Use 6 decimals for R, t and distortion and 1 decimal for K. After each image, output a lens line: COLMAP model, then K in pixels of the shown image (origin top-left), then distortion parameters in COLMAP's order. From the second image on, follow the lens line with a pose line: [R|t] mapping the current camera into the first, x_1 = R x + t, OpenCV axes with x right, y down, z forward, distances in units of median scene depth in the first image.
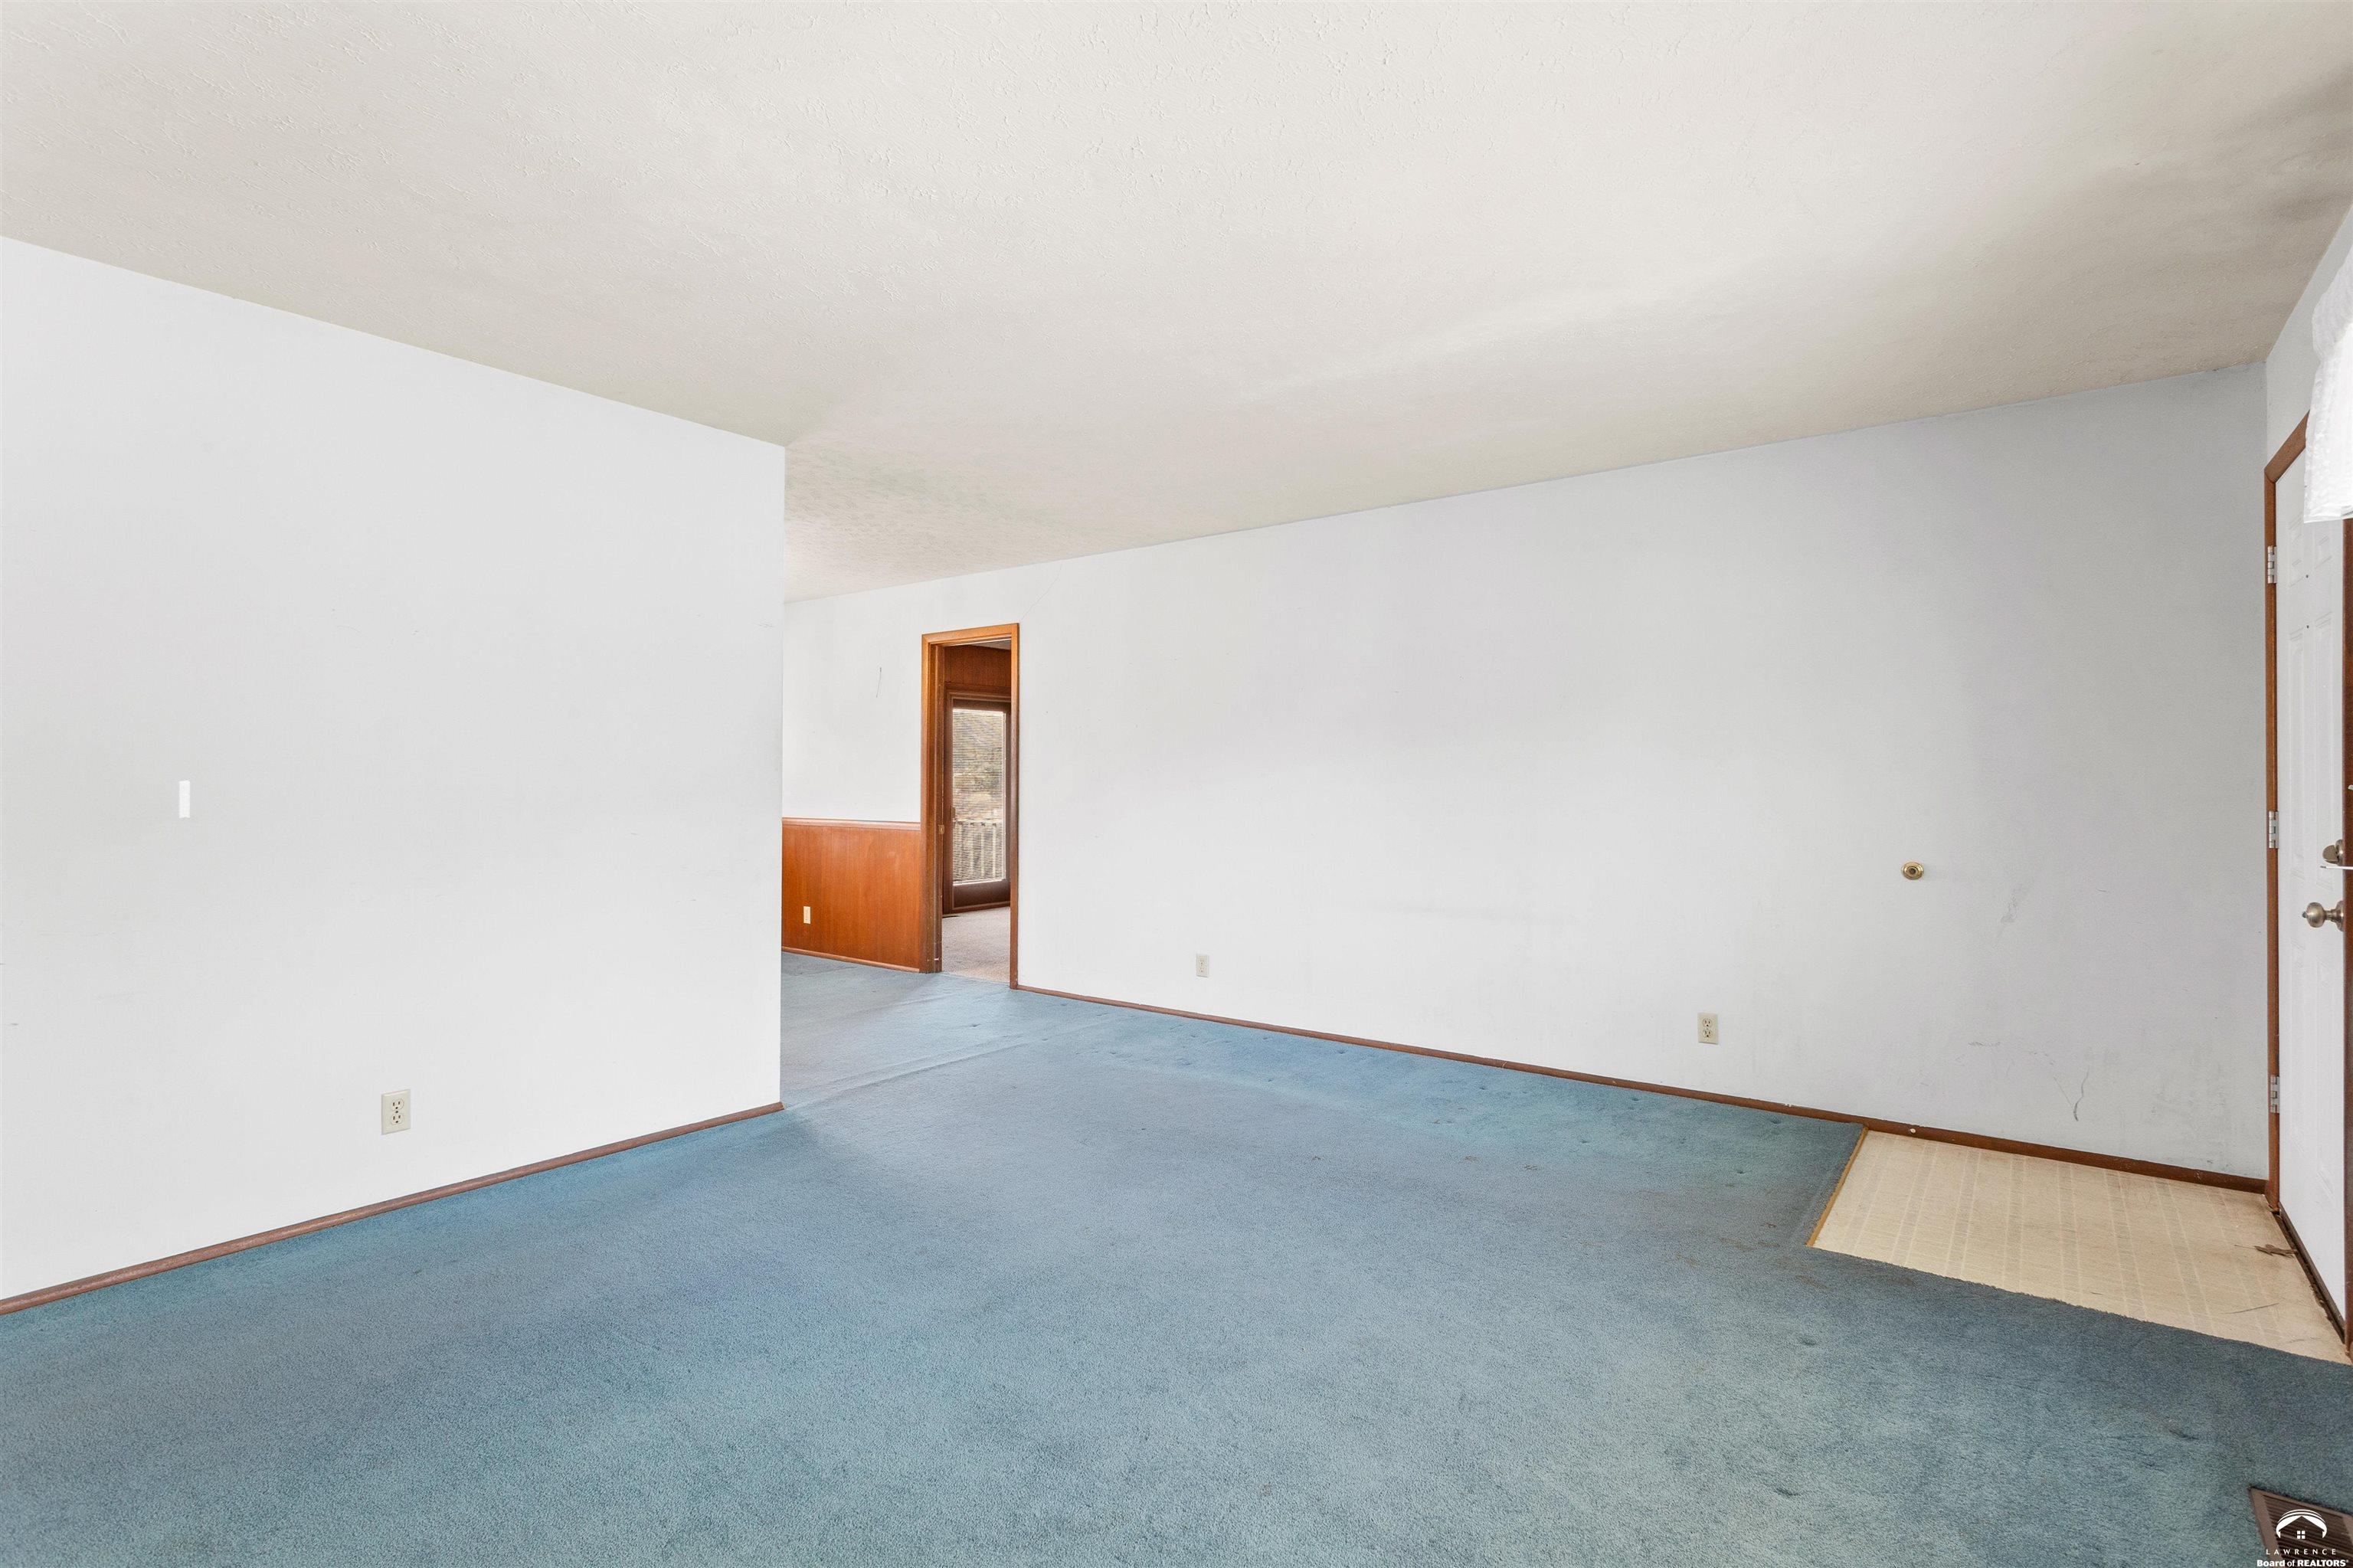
lens RADIAL K [[1122.7, 0, 1176.6], [0, 1122.7, 766.0], [0, 0, 1]] dist [-0.002076, -0.000402]
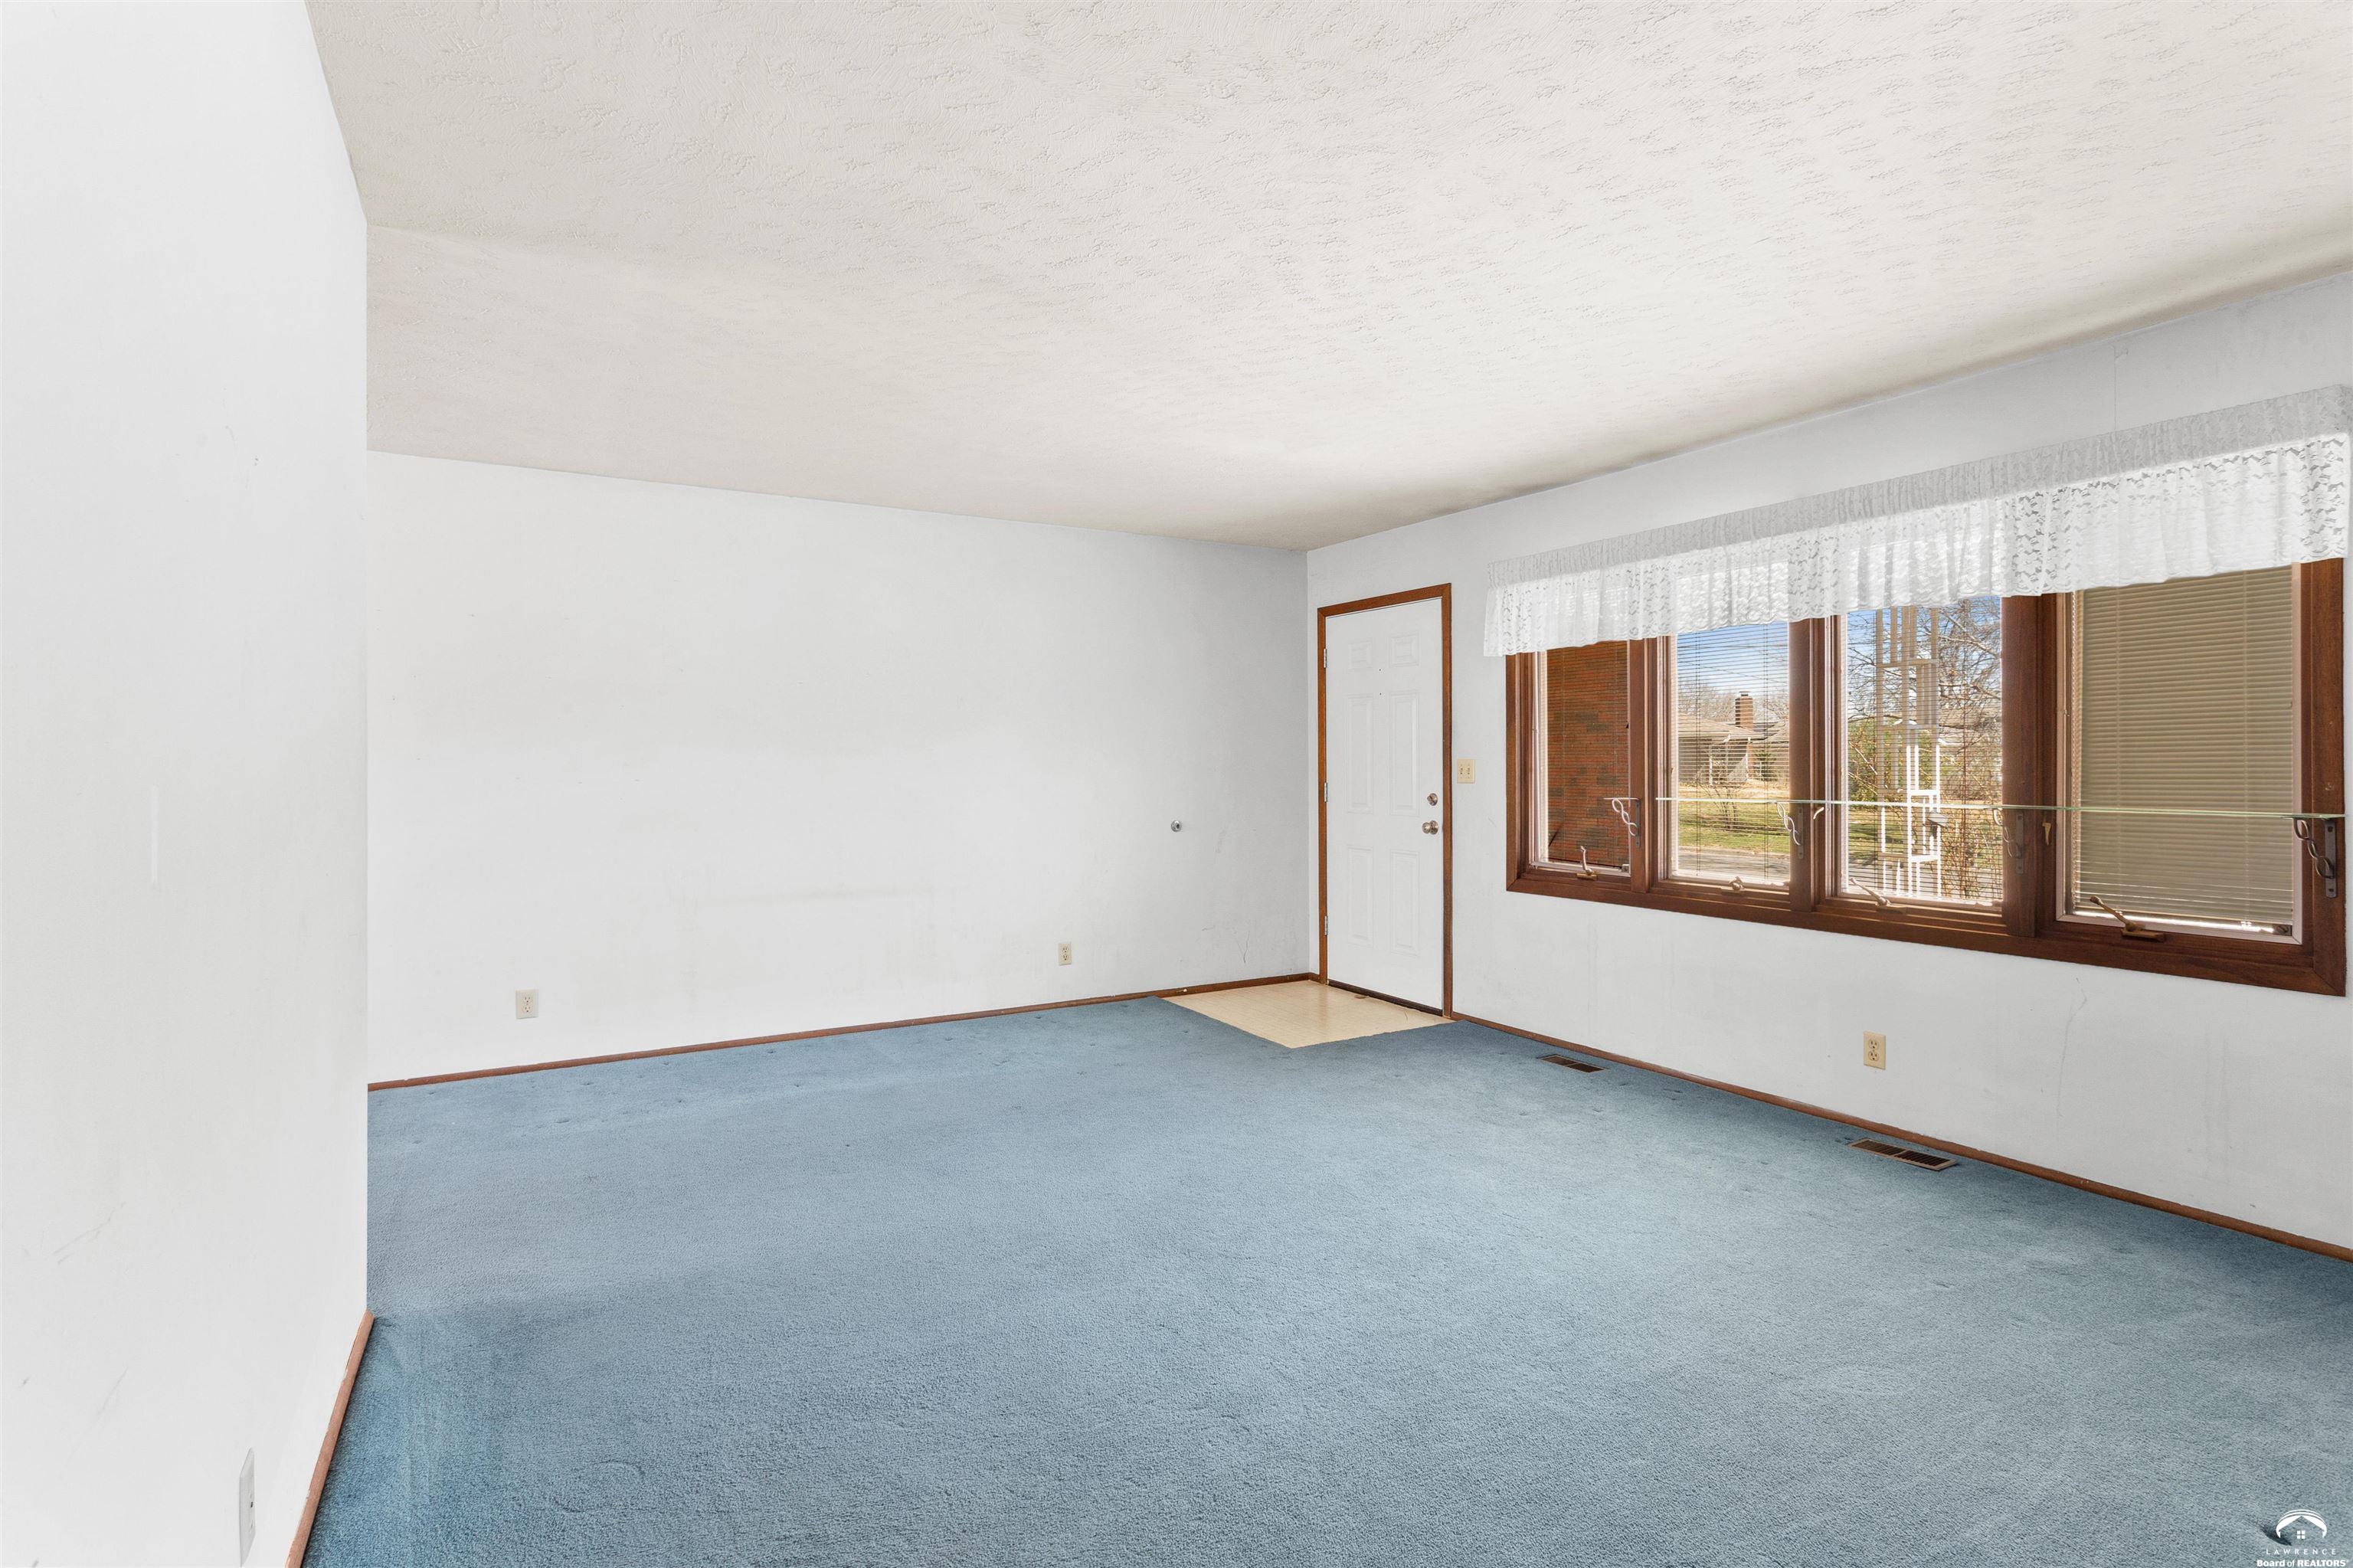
lens RADIAL K [[1182.9, 0, 1176.5], [0, 1182.9, 784.0], [0, 0, 1]] dist [0.002933, 0.000148]
pose [[0.352419, -0.014017, 0.935737, -0.658504], [-0.015011, 0.999675, 0.020628, 0.001130], [-0.935722, -0.021316, 0.352094, 0.320863]]
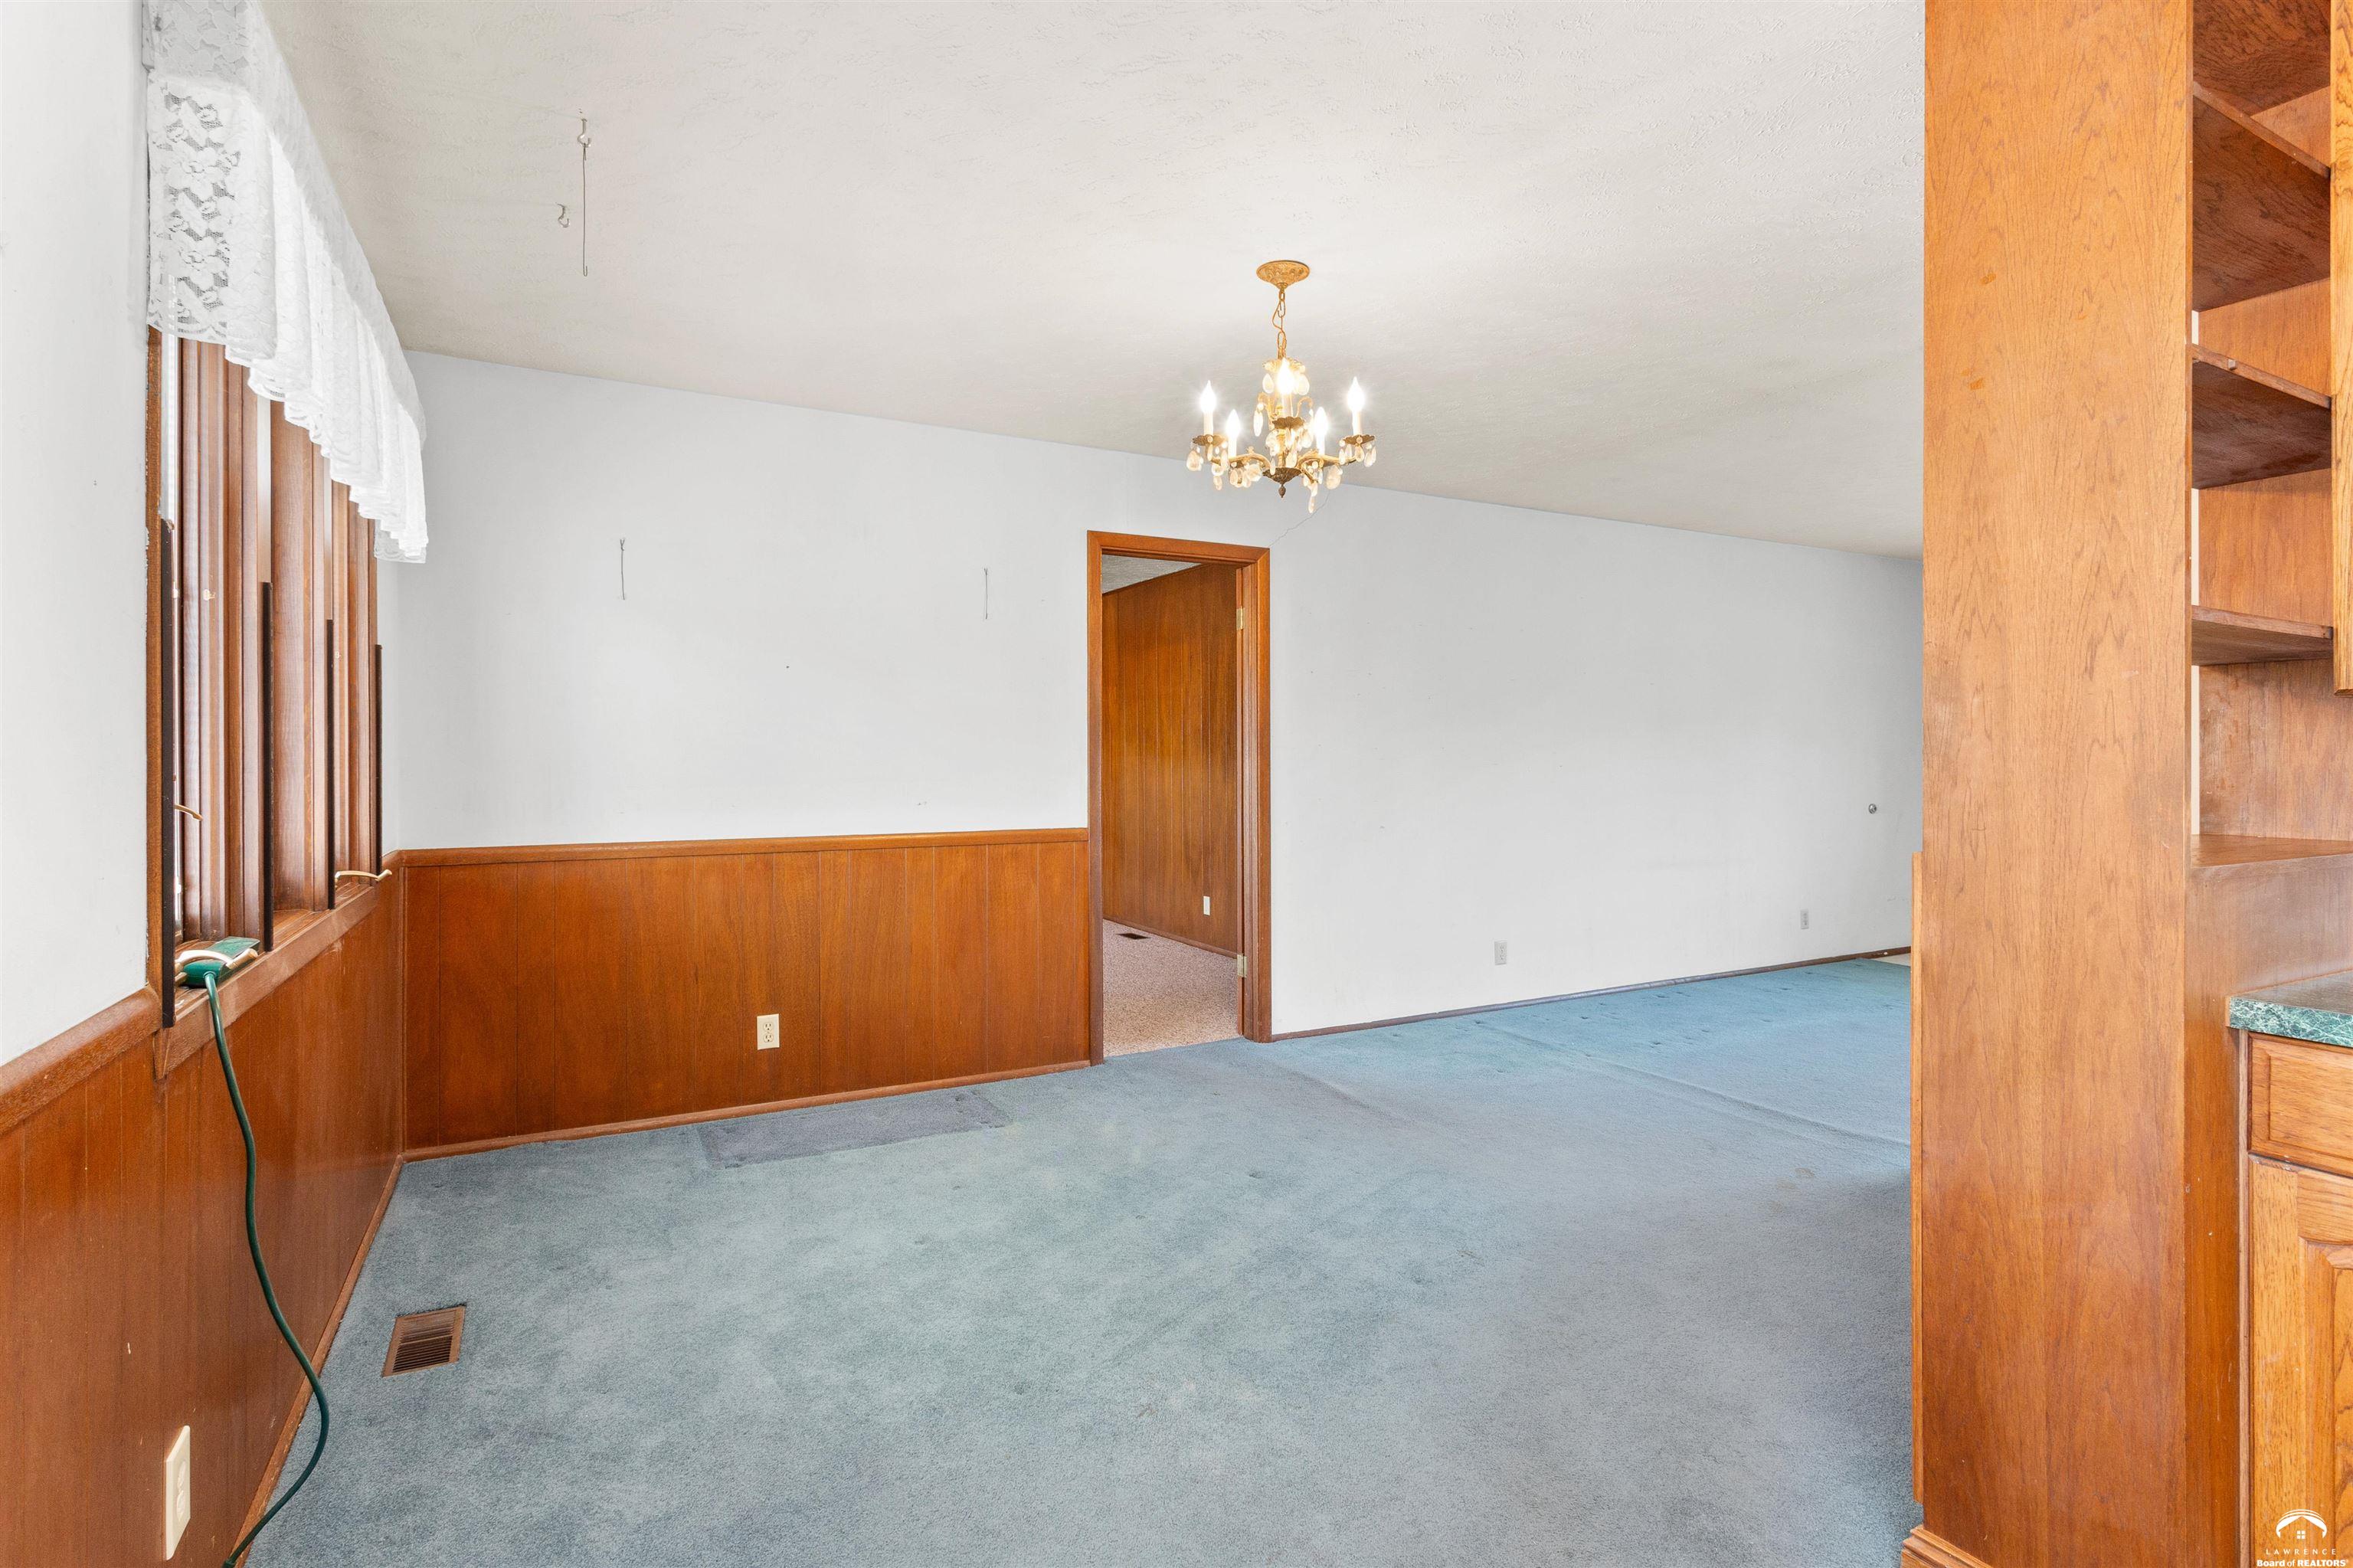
lens RADIAL K [[1182.9, 0, 1176.5], [0, 1182.9, 784.0], [0, 0, 1]] dist [0.002933, 0.000148]
pose [[0.387901, -0.029368, 0.921233, -1.128519], [-0.019029, 0.999024, 0.039860, -0.000513], [-0.921505, -0.032992, 0.386963, 0.974907]]
